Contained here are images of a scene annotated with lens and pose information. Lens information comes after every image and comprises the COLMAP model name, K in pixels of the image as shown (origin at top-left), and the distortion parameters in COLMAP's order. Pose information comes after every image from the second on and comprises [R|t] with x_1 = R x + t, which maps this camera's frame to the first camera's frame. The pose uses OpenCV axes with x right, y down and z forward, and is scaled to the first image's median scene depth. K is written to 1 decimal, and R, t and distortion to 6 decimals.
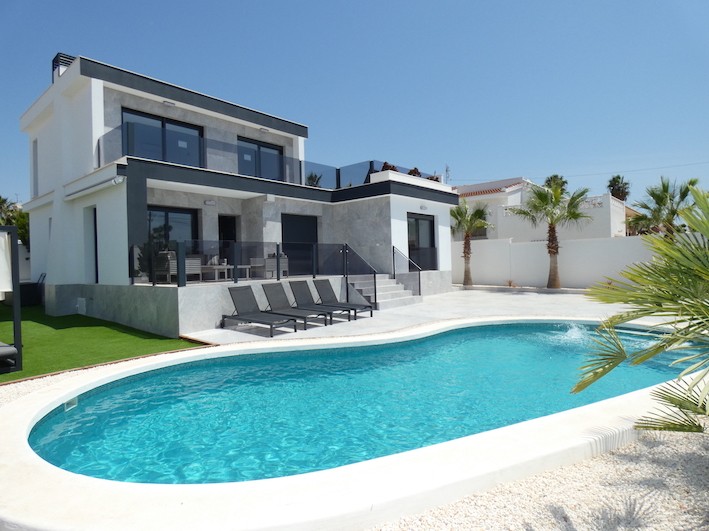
lens RADIAL K [[422.2, 0, 356.8], [0, 422.2, 263.4], [0, 0, 1]] dist [-0.015879, -0.000066]
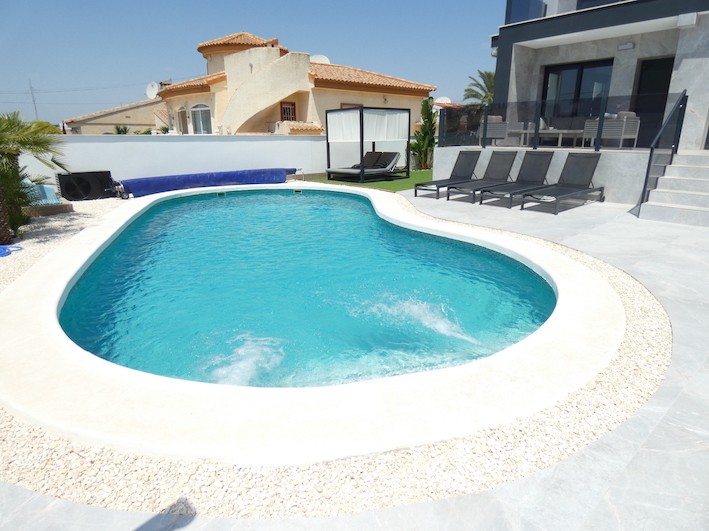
lens RADIAL K [[422.2, 0, 356.8], [0, 422.2, 263.4], [0, 0, 1]] dist [-0.015879, -0.000066]
pose [[-0.184207, 0.310064, -0.932699, 0.548655], [0.003872, 0.949160, 0.314772, -0.006071], [0.982880, 0.054372, -0.176042, 0.612697]]
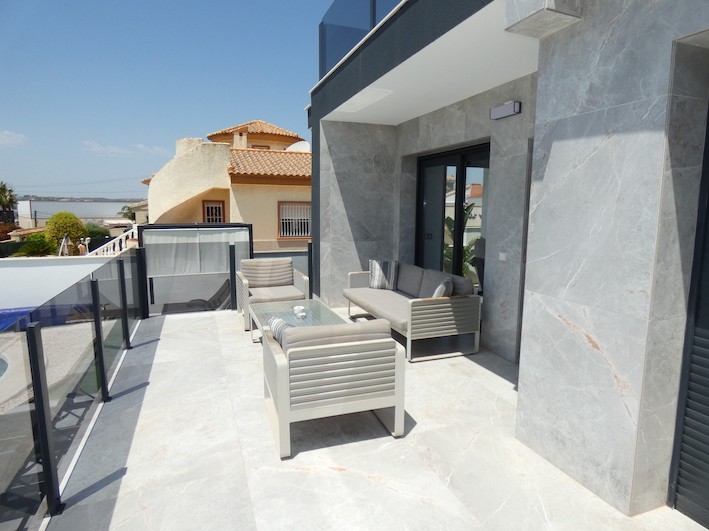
lens RADIAL K [[422.2, 0, 356.8], [0, 422.2, 263.4], [0, 0, 1]] dist [-0.015879, -0.000066]
pose [[-0.488953, 0.135519, -0.861719, -0.020128], [0.002042, 0.988034, 0.154225, -0.075448], [0.872308, 0.073649, -0.483379, 0.976798]]
